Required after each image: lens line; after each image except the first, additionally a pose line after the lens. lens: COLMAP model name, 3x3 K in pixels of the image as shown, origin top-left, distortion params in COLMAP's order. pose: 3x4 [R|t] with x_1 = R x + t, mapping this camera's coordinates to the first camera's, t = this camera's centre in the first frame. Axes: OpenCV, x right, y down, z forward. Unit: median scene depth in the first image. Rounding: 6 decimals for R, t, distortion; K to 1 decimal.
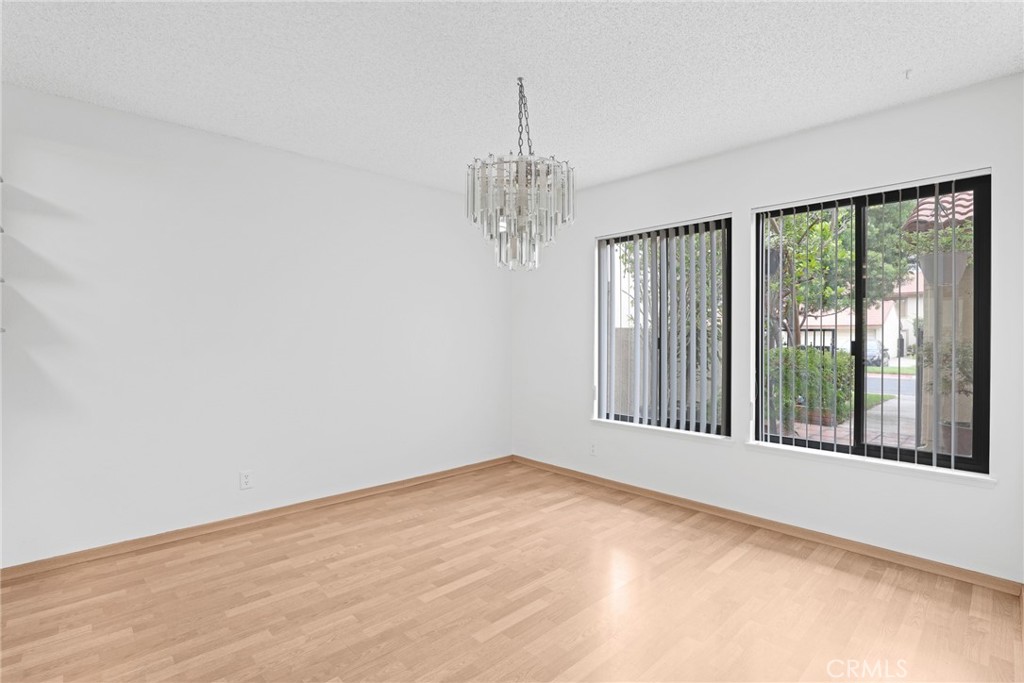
lens RADIAL K [[502.1, 0, 517.7], [0, 502.1, 337.6], [0, 0, 1]] dist [-0.018073, 0.000040]
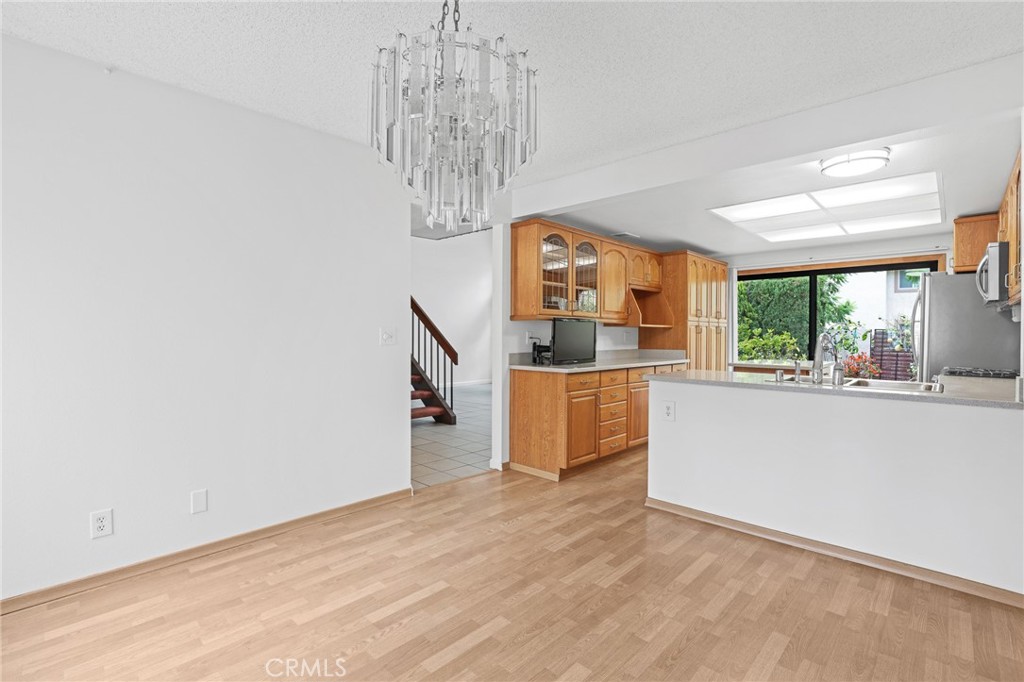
lens RADIAL K [[476.5, 0, 518.6], [0, 476.5, 340.6], [0, 0, 1]] dist [-0.029906, 0.005869]
pose [[-0.998939, -0.003785, -0.045890, -0.060004], [-0.004694, 0.999795, 0.019716, -0.001651], [0.045806, 0.019911, -0.998752, 1.882055]]
